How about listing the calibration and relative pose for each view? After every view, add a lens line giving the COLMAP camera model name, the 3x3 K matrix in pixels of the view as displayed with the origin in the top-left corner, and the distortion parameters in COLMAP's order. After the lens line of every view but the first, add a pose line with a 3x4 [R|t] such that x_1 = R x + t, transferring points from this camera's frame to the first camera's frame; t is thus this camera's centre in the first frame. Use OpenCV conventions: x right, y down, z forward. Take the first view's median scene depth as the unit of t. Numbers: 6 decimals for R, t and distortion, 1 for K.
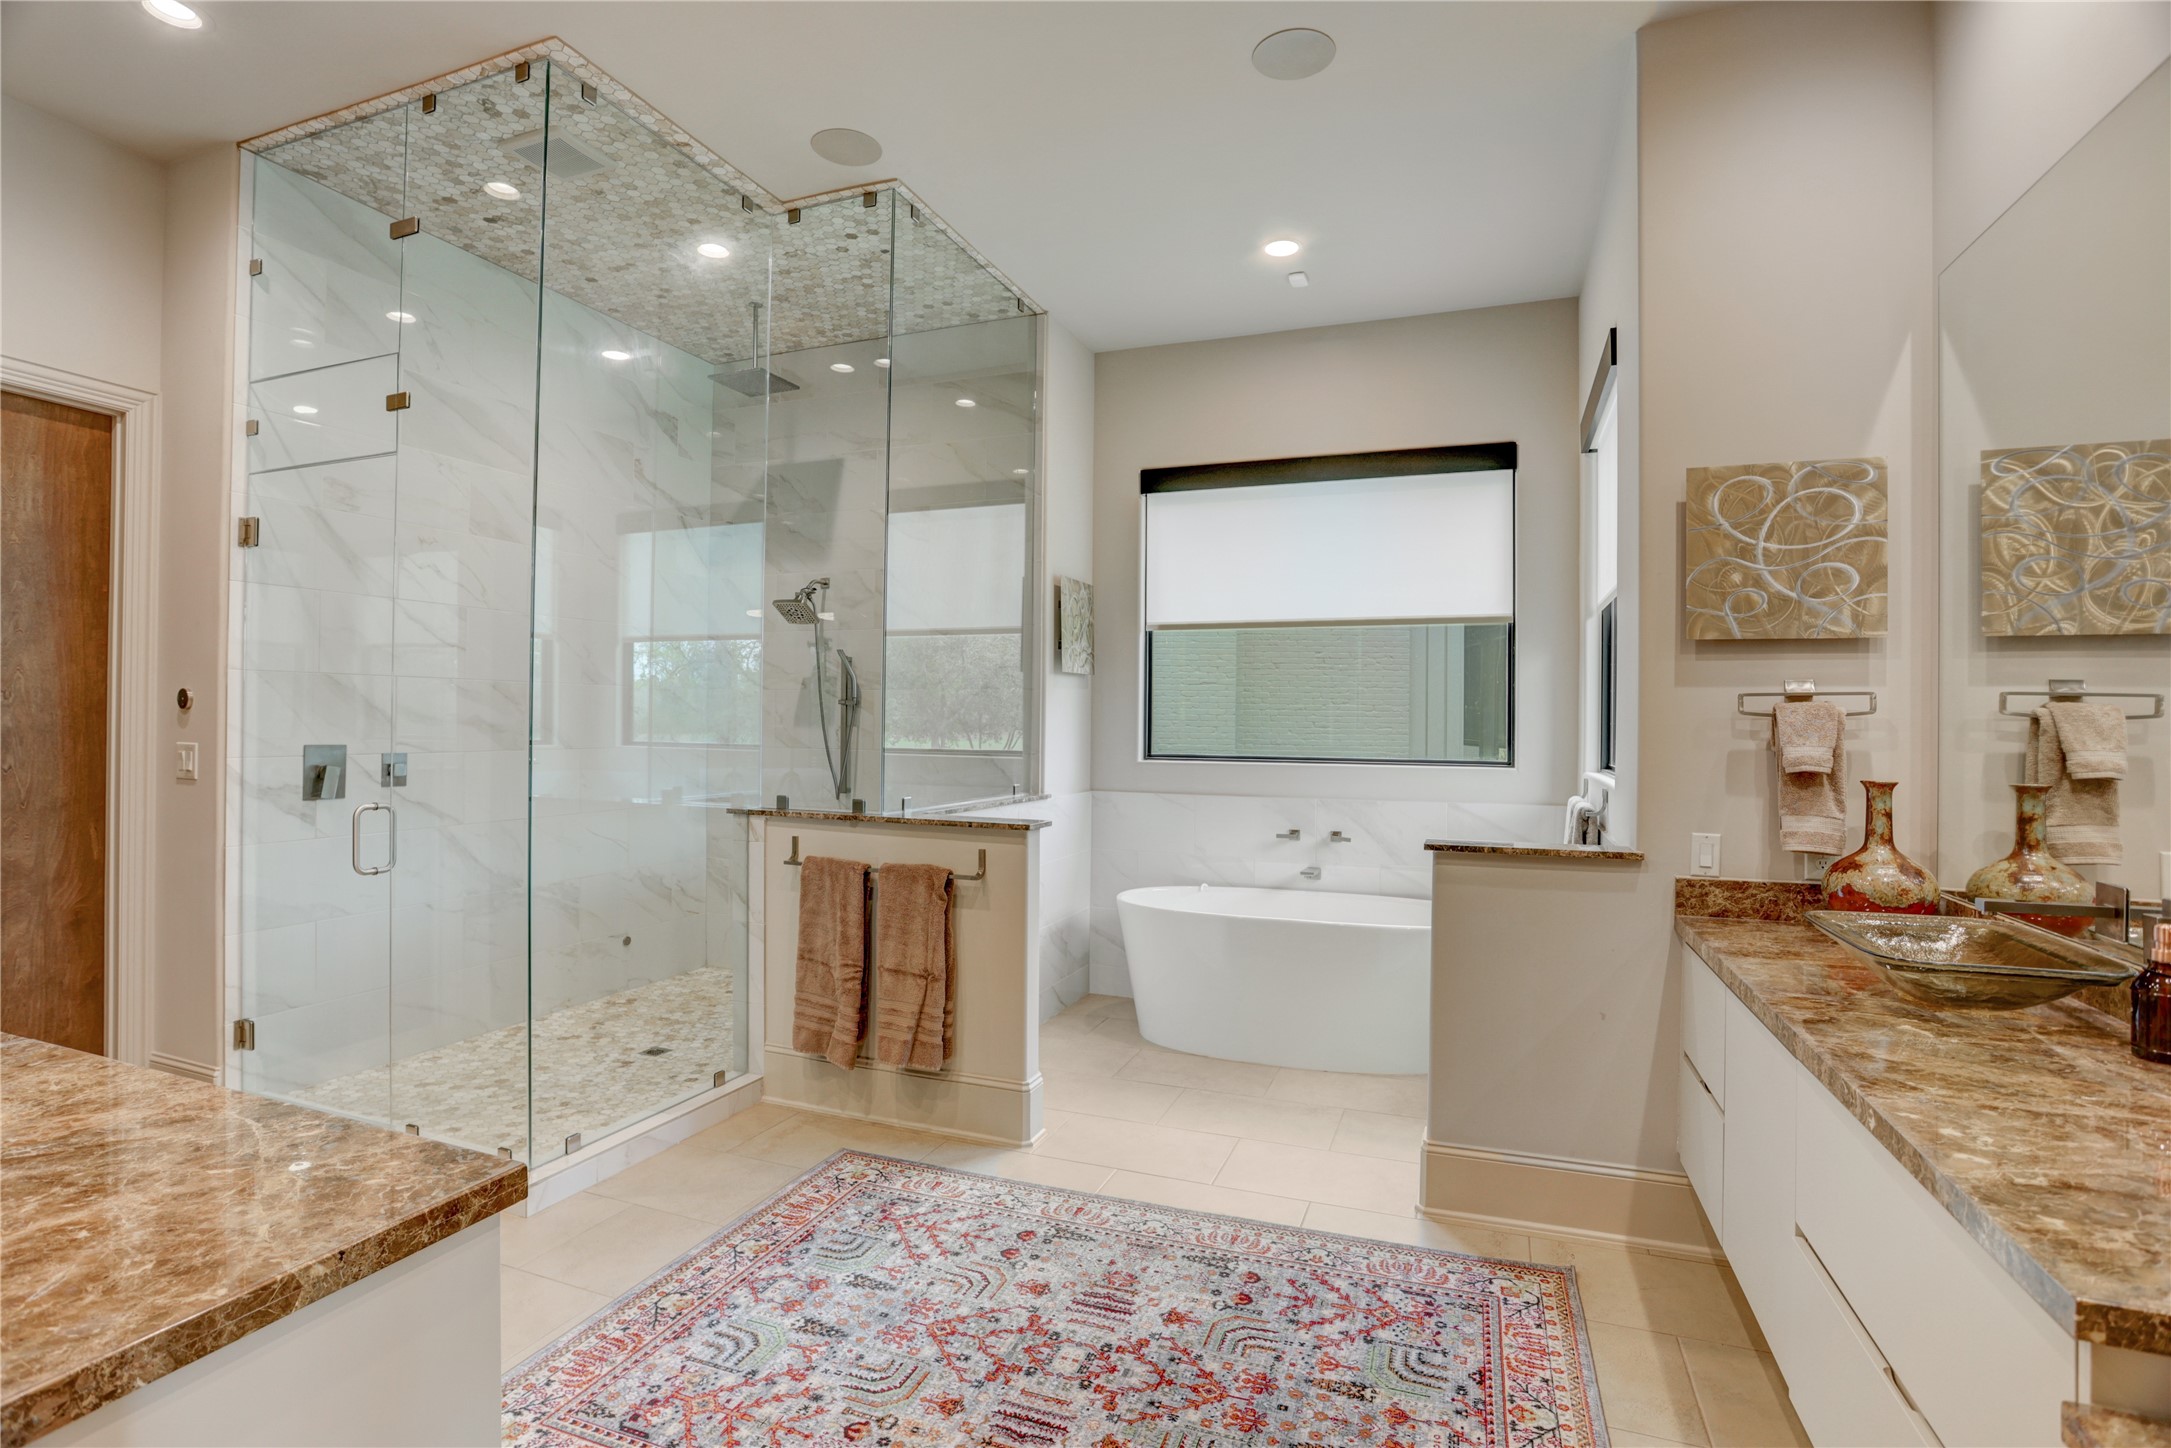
lens RADIAL K [[1077.2, 0, 1078.4], [0, 1077.2, 727.5], [0, 0, 1]] dist [-0.095449, 0.057919]
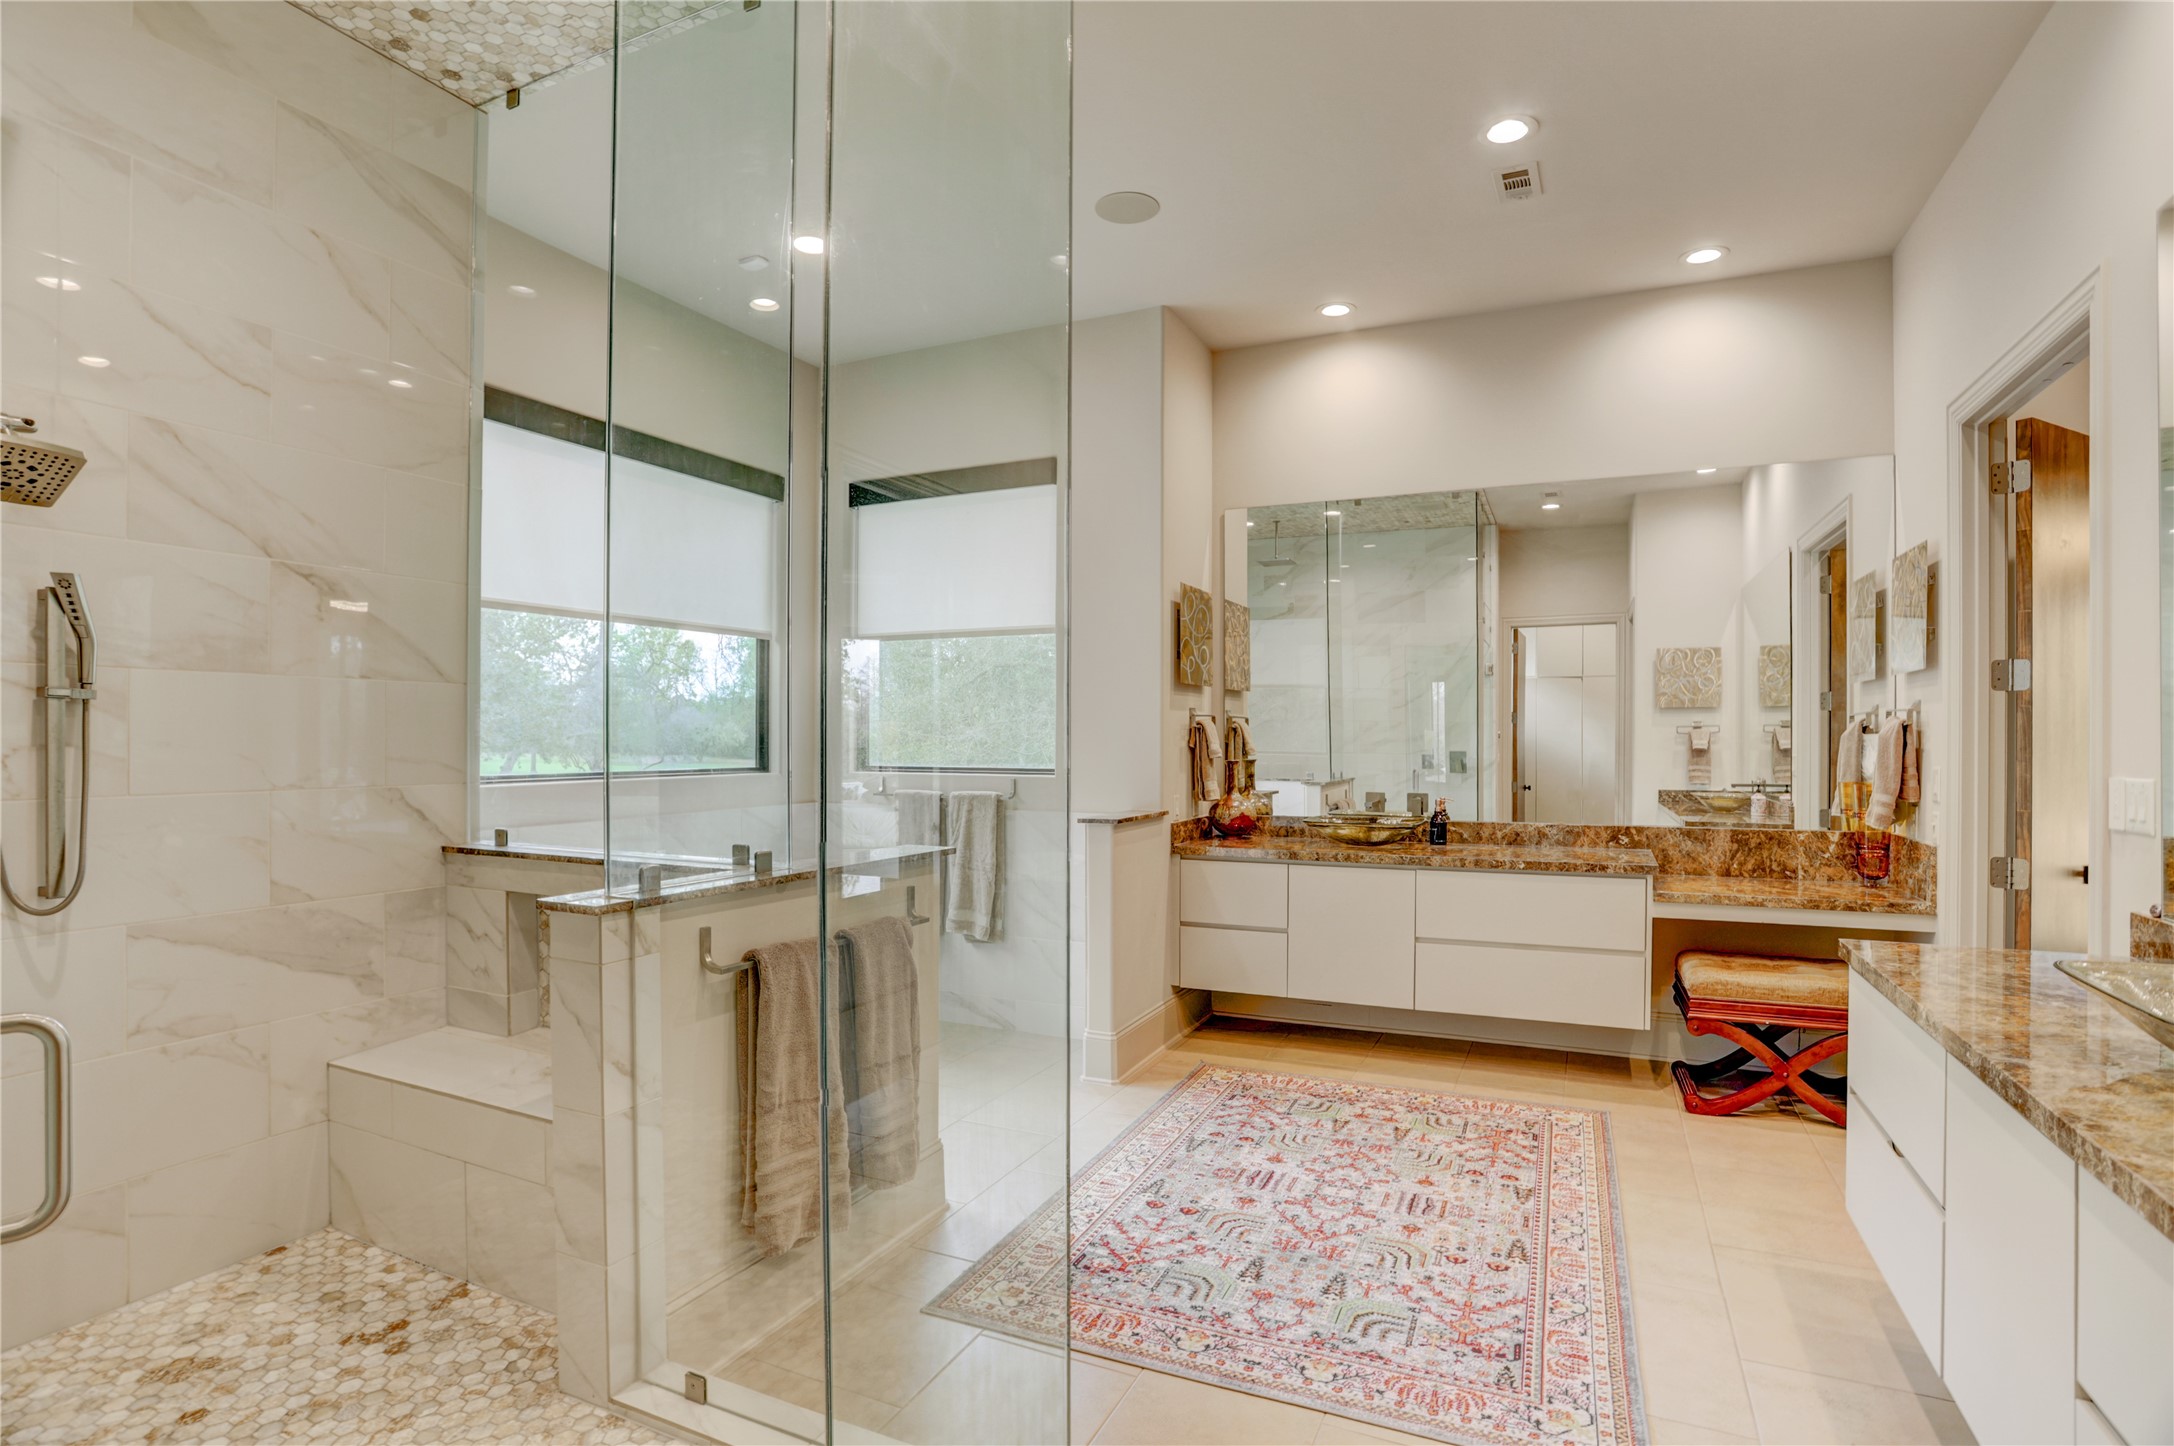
lens RADIAL K [[1078.7, 0, 1079.9], [0, 1078.7, 726.5], [0, 0, 1]] dist [-0.095449, 0.057919]
pose [[0.060687, -0.001175, 0.998156, -1.302055], [0.007339, 0.999973, 0.000731, -0.021624], [-0.998130, 0.007281, 0.060694, 1.133620]]
